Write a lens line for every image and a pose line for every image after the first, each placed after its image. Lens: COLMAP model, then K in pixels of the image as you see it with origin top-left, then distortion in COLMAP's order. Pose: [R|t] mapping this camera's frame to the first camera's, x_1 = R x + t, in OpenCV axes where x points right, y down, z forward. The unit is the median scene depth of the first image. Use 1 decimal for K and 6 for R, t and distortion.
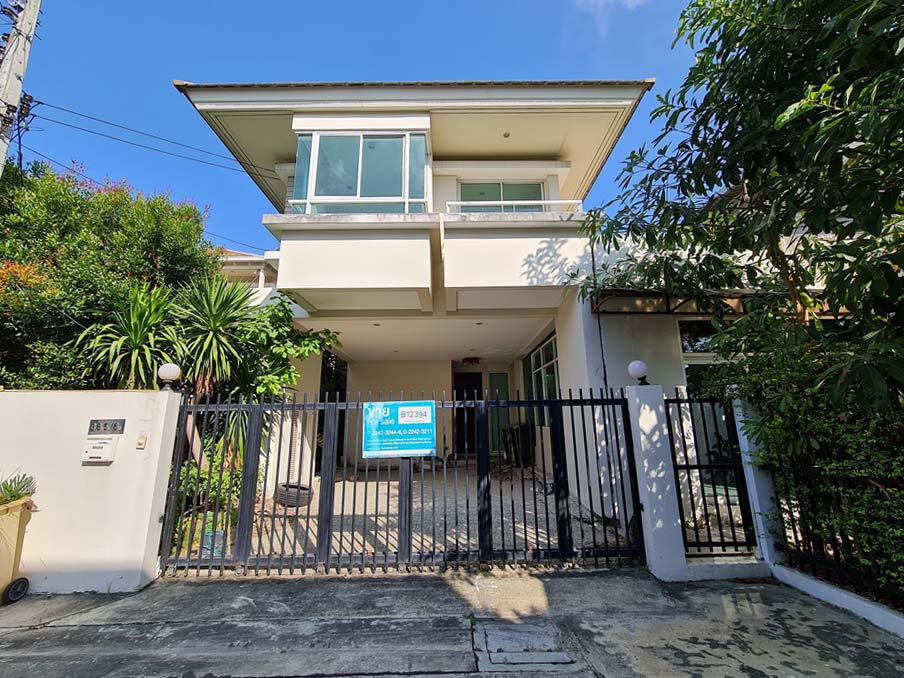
lens RADIAL K [[381.4, 0, 452.0], [0, 381.4, 339.0], [0, 0, 1]] dist [-0.001601, 0.000142]
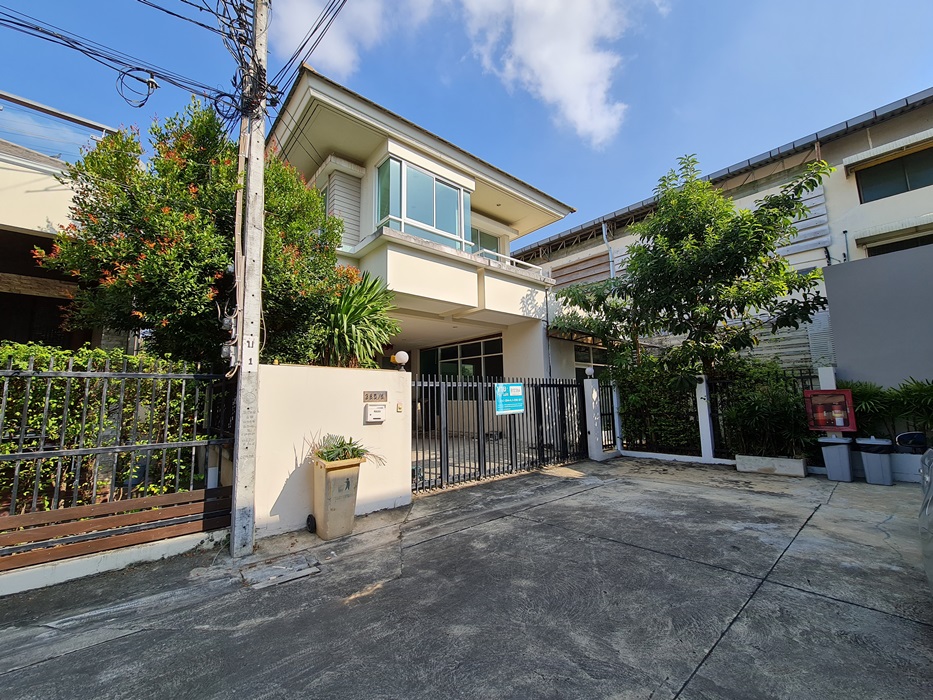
lens RADIAL K [[384.8, 0, 466.5], [0, 384.8, 350.0], [0, 0, 1]] dist [0.000240, 0.000035]
pose [[0.761147, 0.082292, 0.643337, -1.245611], [-0.135537, 0.990199, 0.033698, -0.016676], [-0.634259, -0.112845, 0.764841, -0.178876]]
